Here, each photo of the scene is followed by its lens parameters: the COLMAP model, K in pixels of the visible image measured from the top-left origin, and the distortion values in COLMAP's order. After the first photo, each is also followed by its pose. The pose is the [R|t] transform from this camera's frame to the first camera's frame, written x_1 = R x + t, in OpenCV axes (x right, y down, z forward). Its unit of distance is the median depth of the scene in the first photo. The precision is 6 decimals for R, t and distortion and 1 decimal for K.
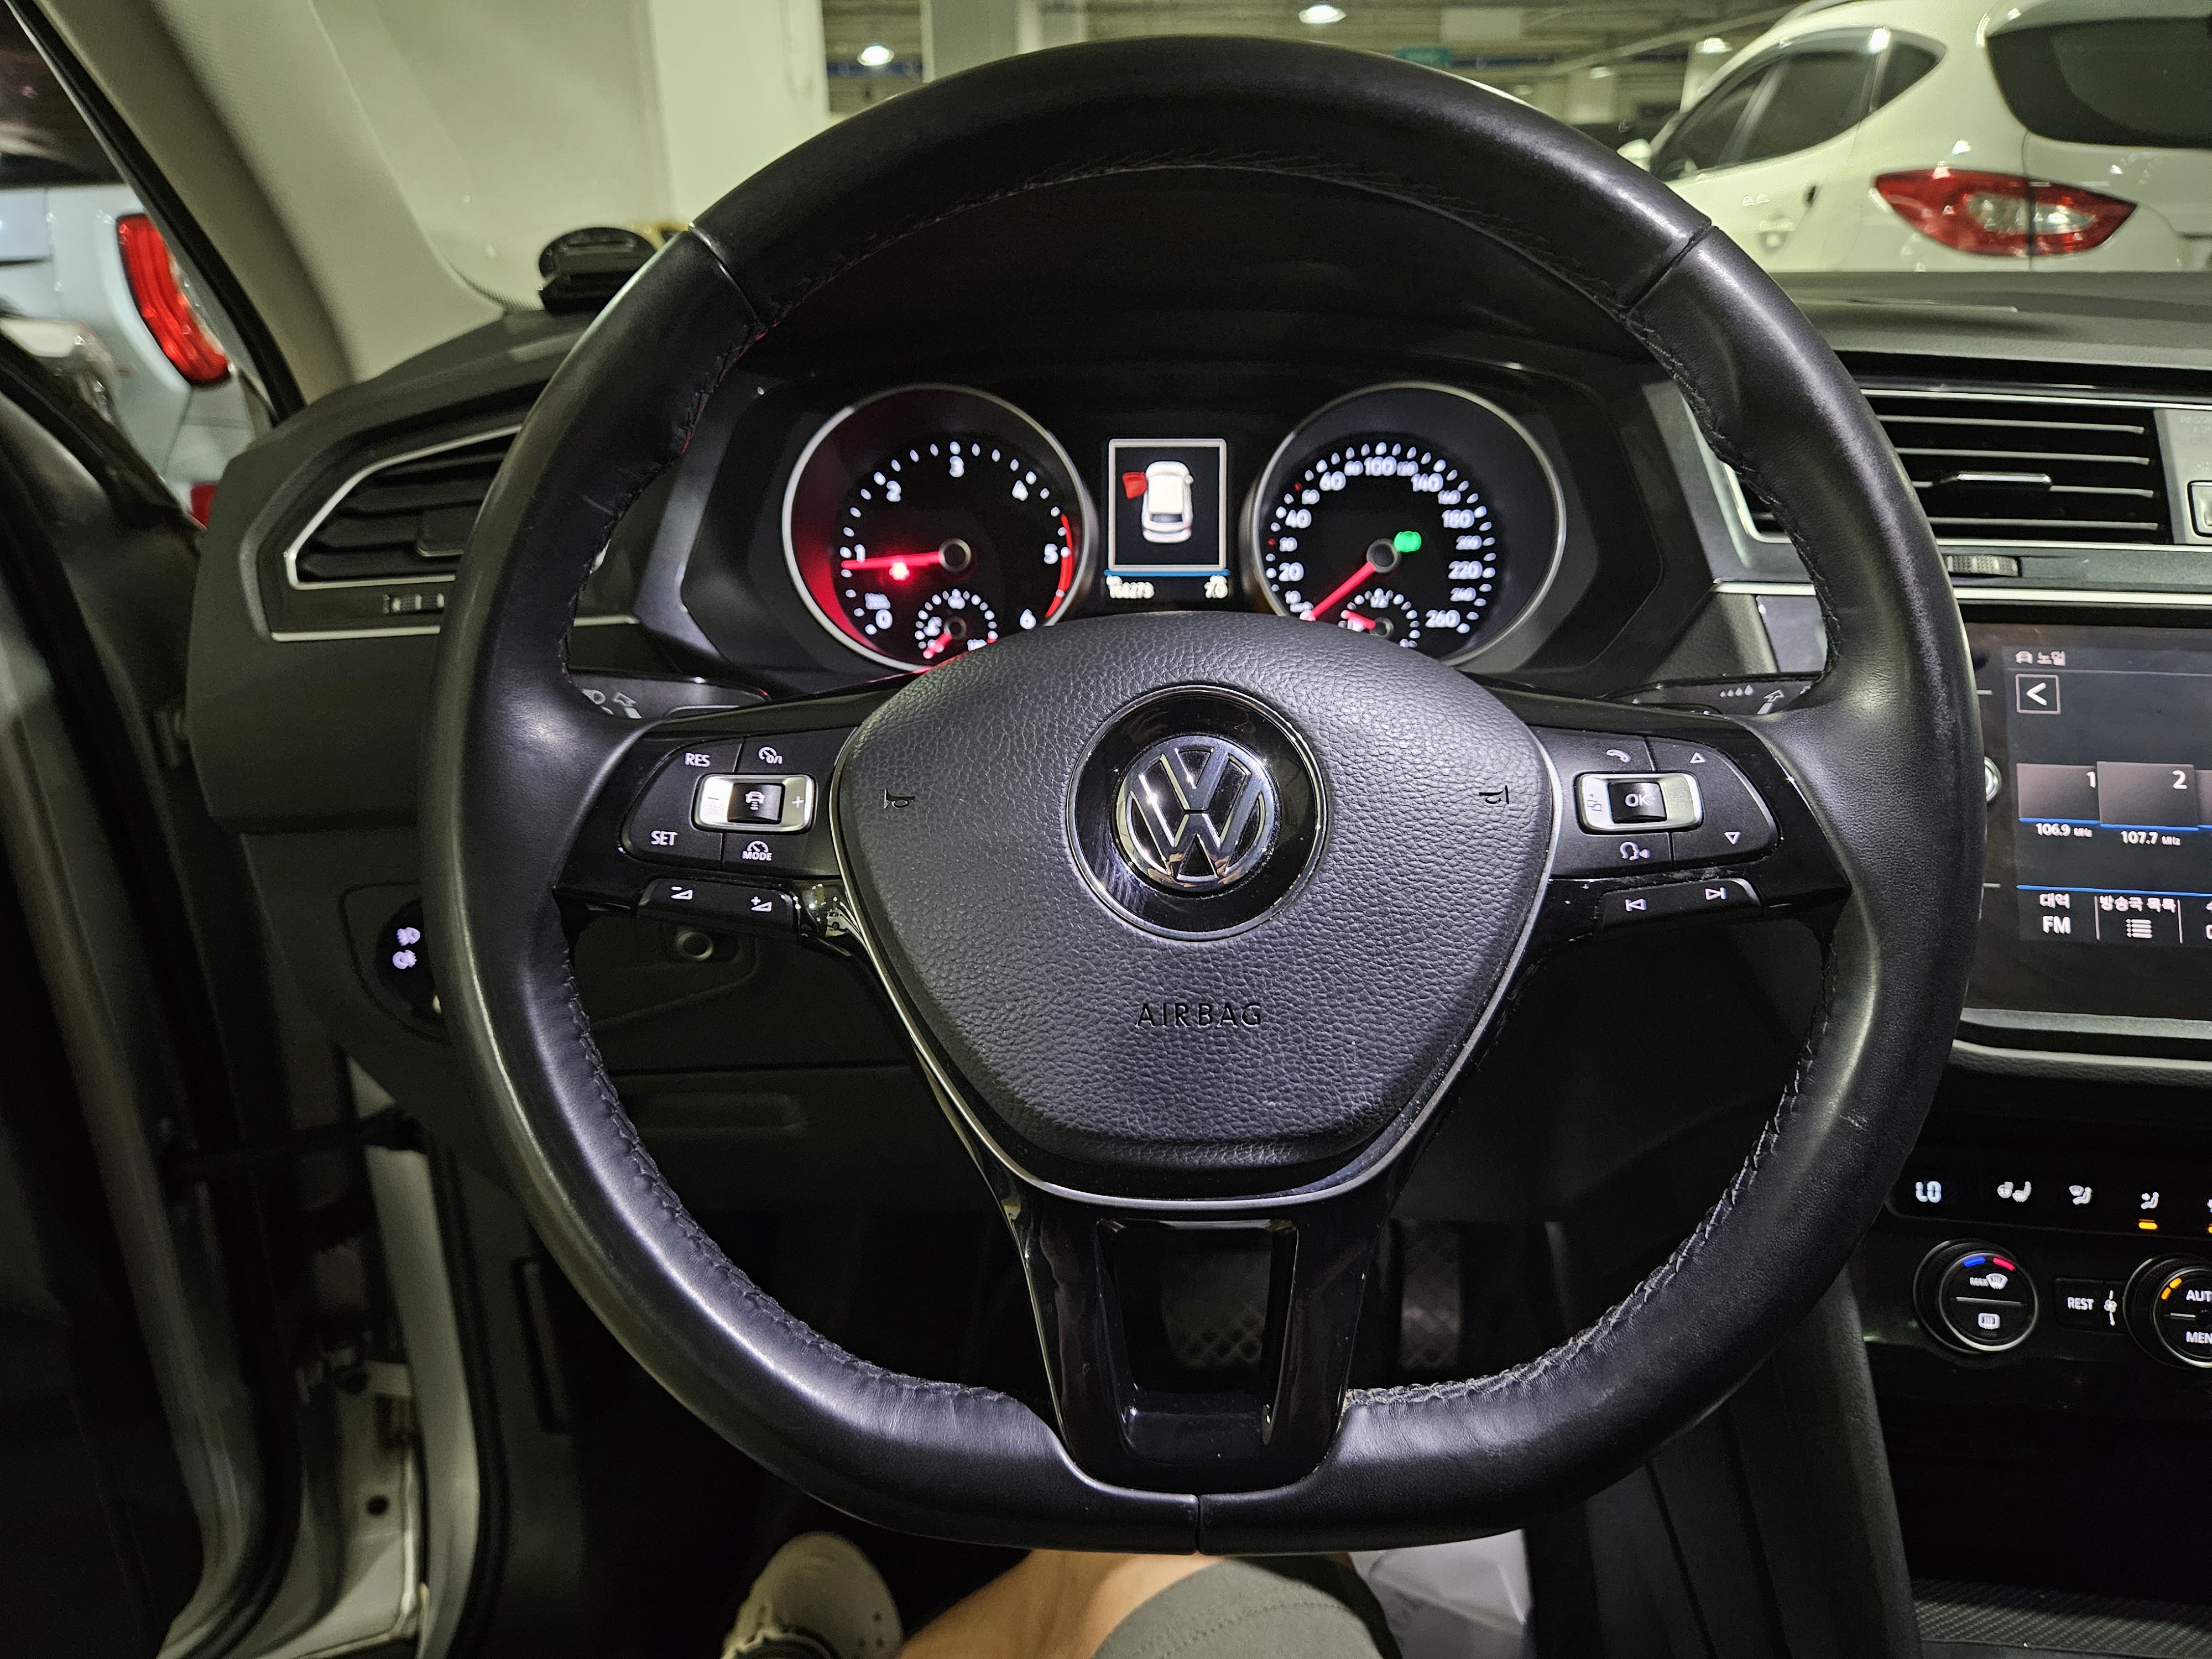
lens RADIAL K [[1534.2, 0, 1100.6], [0, 1534.2, 864.1], [0, 0, 1]] dist [0.038918, -0.041692]
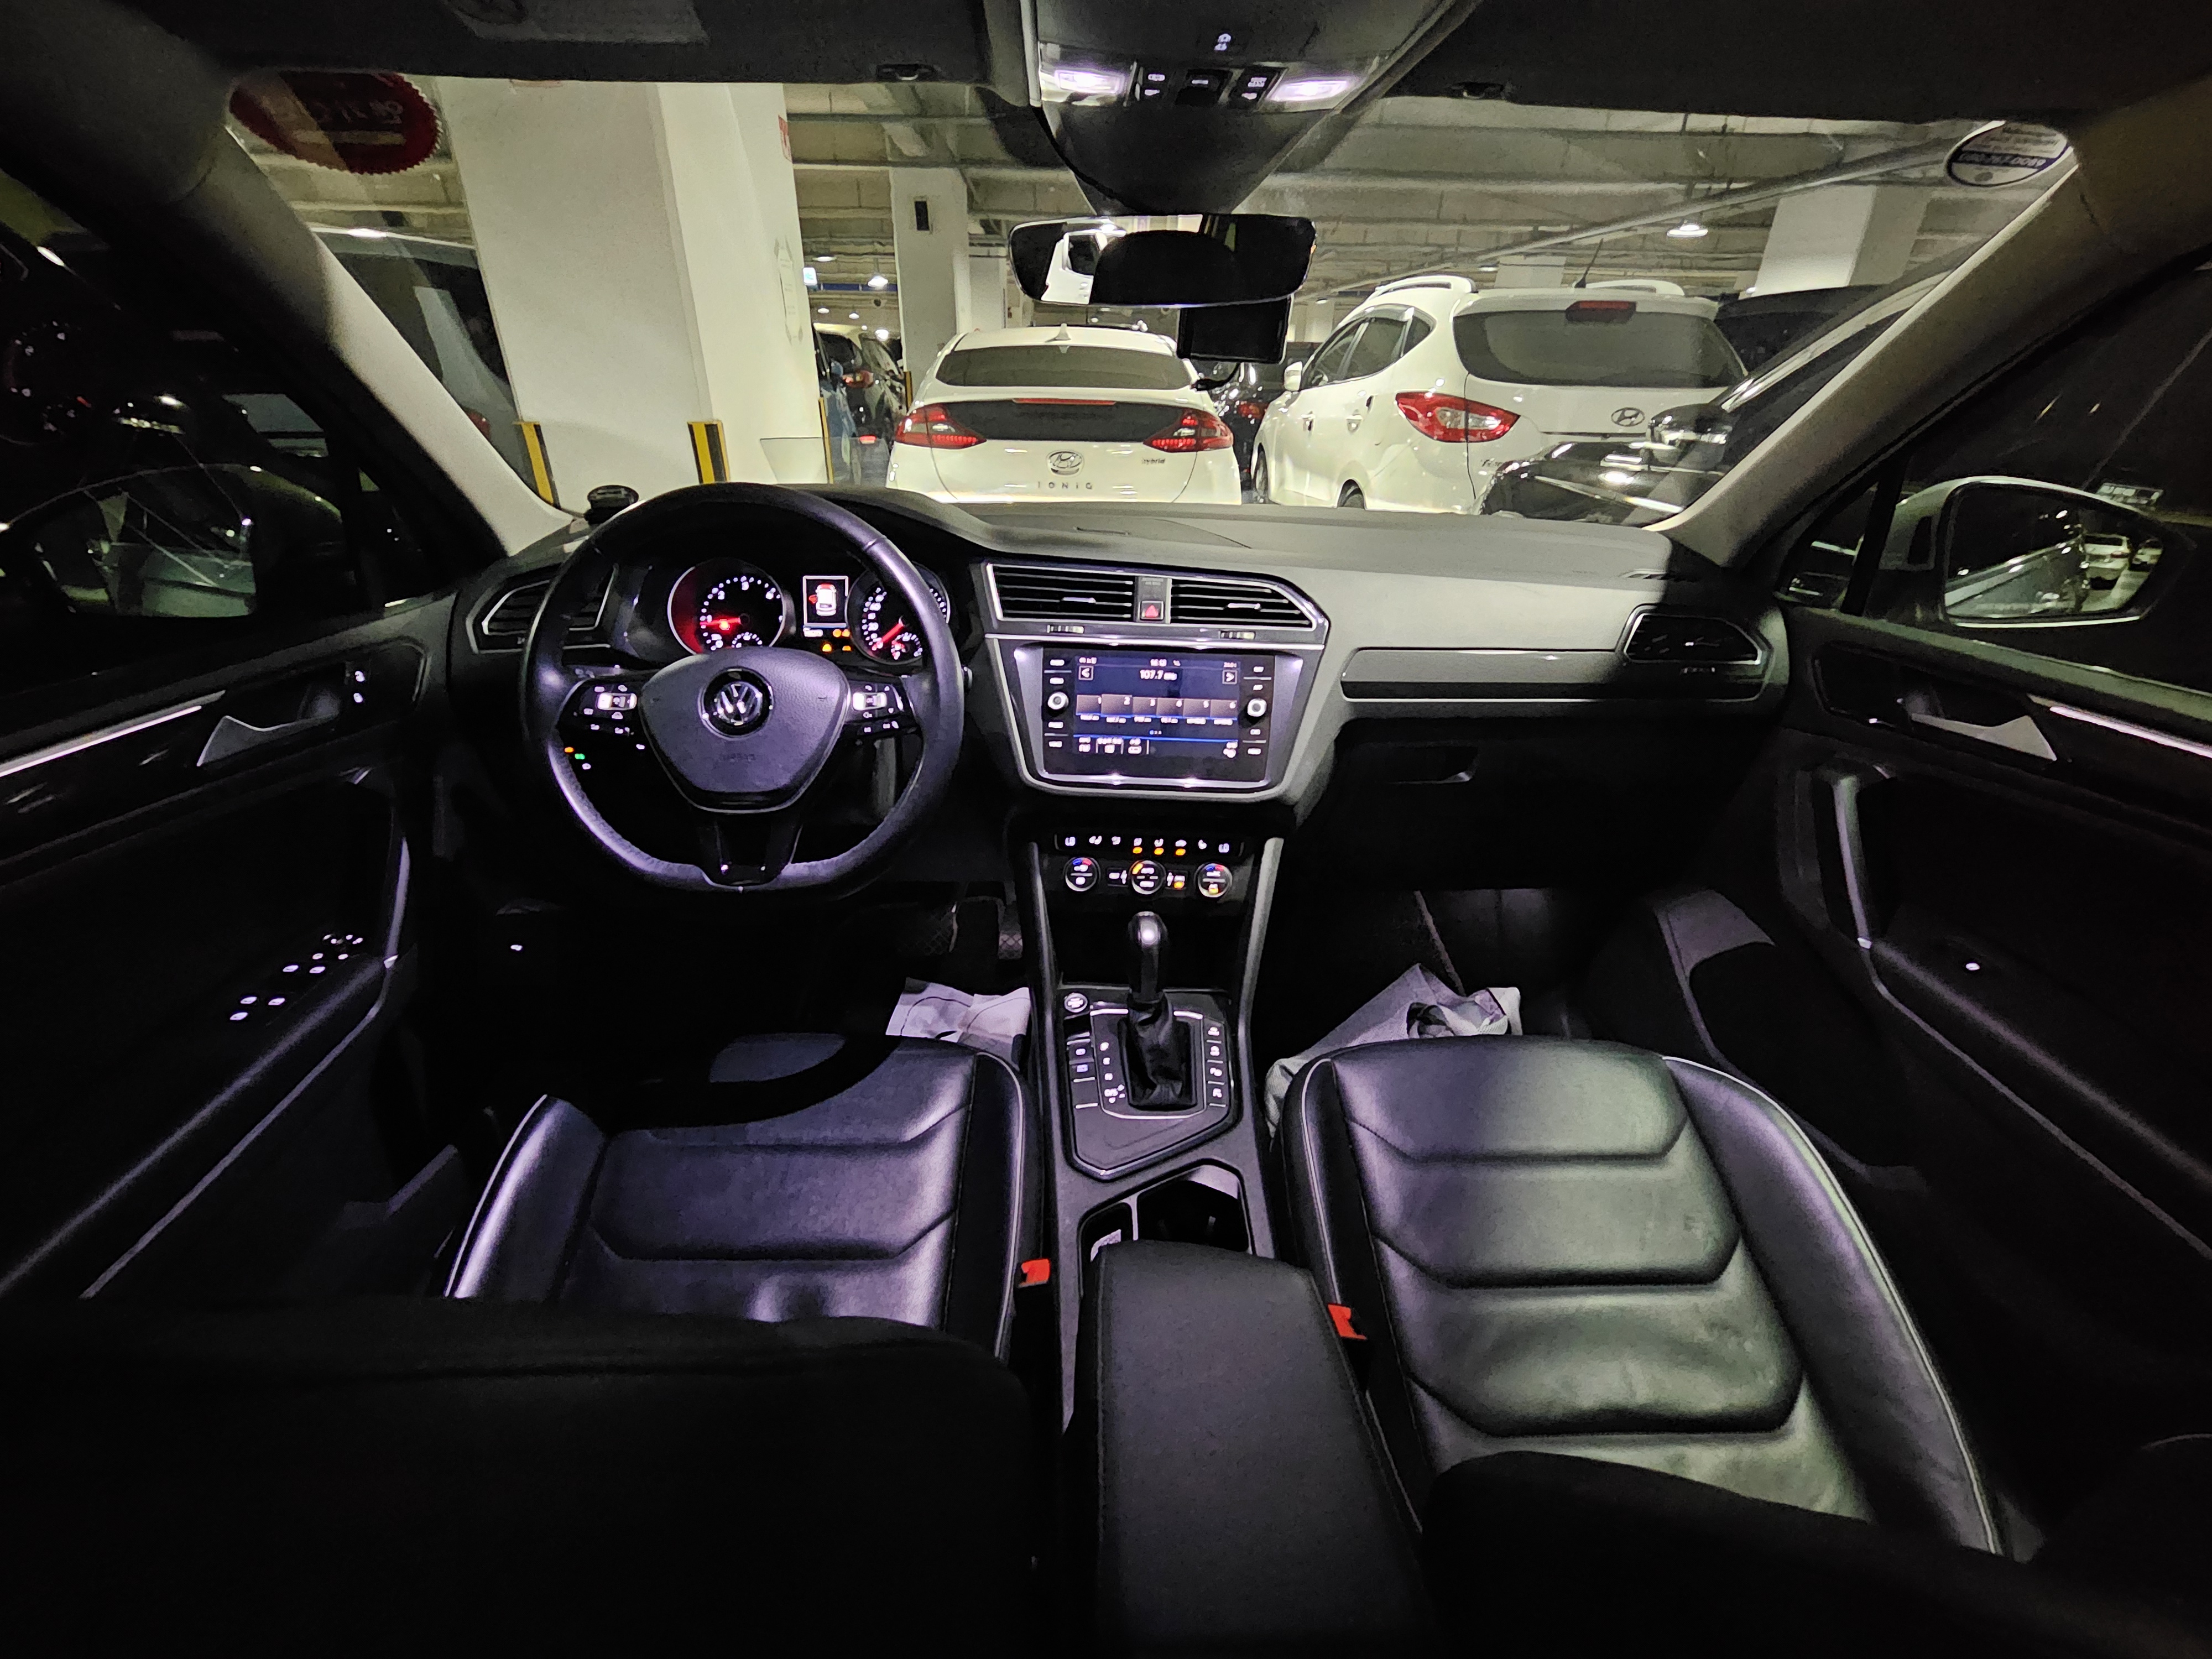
lens RADIAL K [[923.3, 0, 1109.8], [0, 923.3, 852.7], [0, 0, 1]] dist [-0.013214, -0.000488]
pose [[0.996916, -0.012428, 0.077486, 0.409783], [0.006348, 0.996916, 0.078219, 0.081984], [-0.078219, -0.077486, 0.993920, -0.673435]]
